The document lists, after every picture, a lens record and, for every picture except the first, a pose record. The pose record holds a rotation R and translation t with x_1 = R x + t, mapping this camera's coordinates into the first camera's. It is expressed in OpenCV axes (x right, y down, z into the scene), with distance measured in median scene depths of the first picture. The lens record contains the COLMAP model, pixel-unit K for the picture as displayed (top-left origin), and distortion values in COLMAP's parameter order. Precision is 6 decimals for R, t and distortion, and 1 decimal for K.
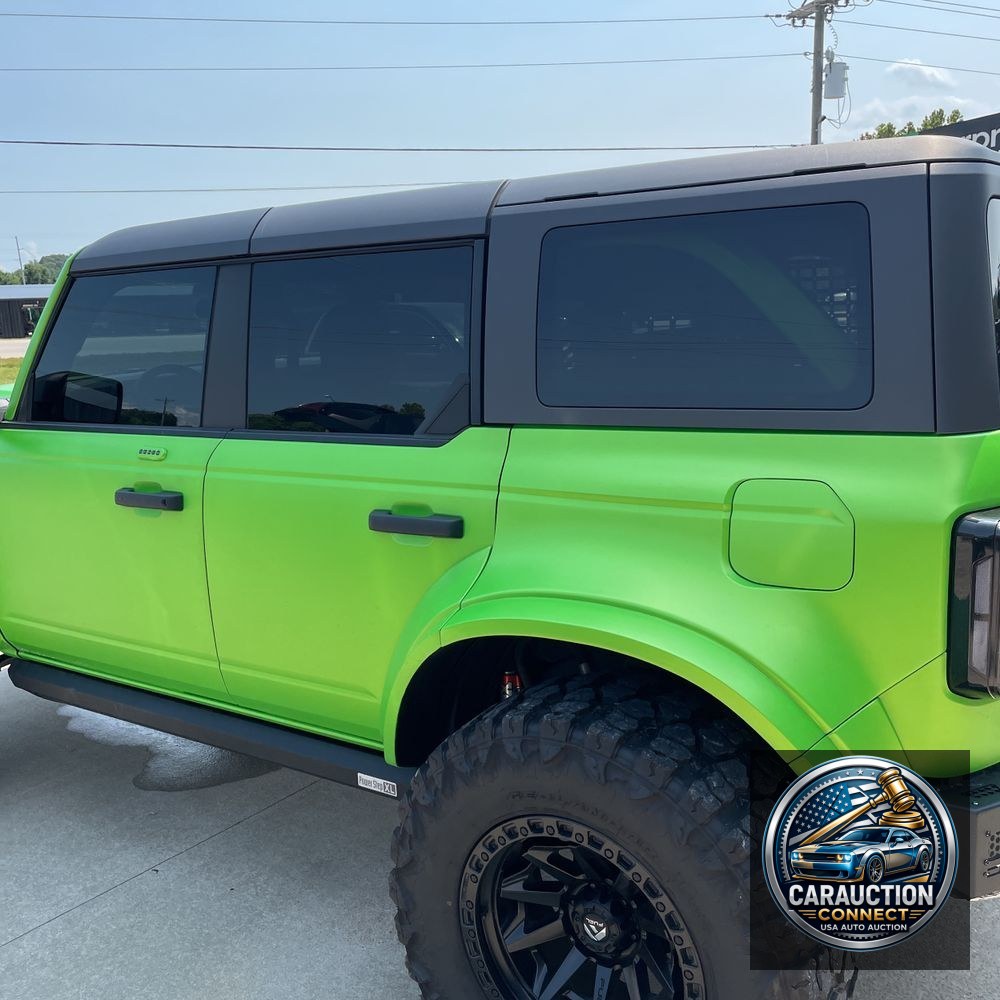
lens RADIAL K [[1016.8, 0, 500.0], [0, 1016.8, 500.0], [0, 0, 1]] dist [0.106758, -0.140732]
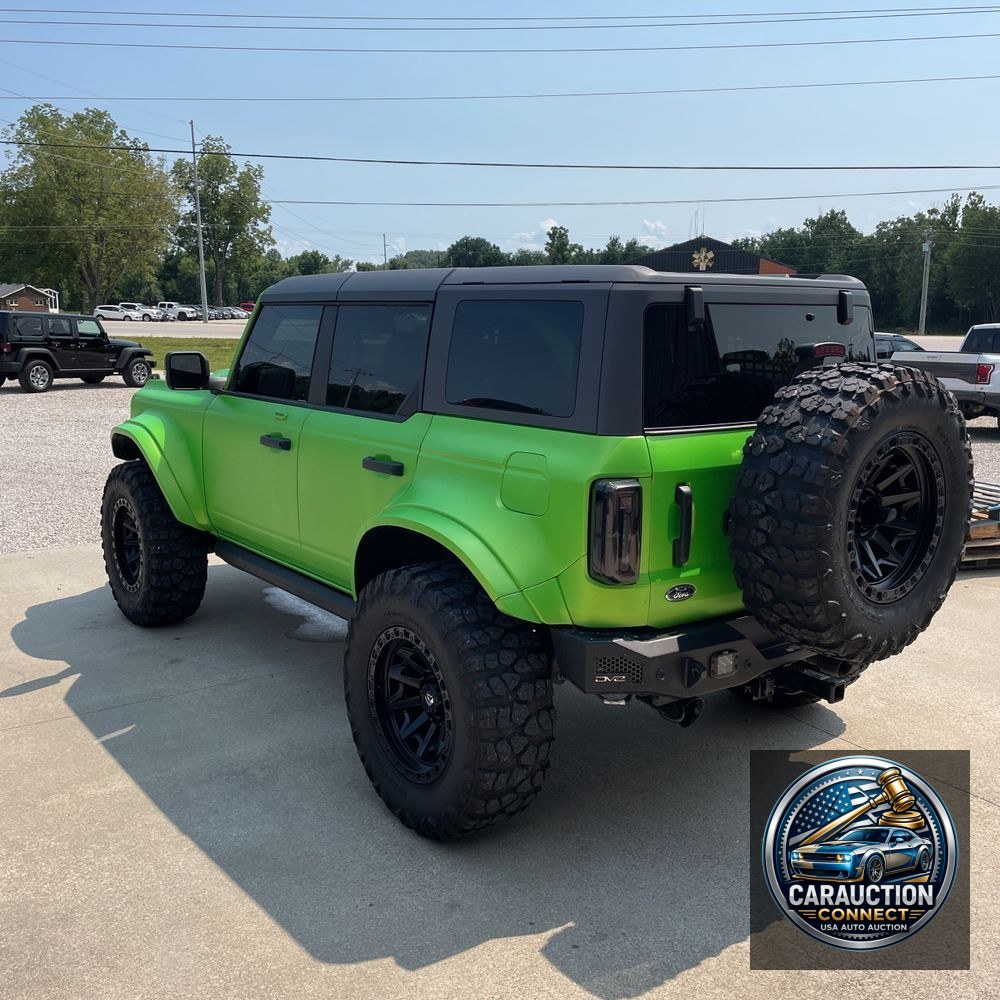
lens RADIAL K [[1016.8, 0, 500.0], [0, 1016.8, 500.0], [0, 0, 1]] dist [0.106758, -0.140732]
pose [[0.947517, 0.109083, -0.300520, 0.639126], [-0.109298, 0.993878, 0.016148, 0.032001], [0.300442, 0.017546, 0.953639, -0.589040]]
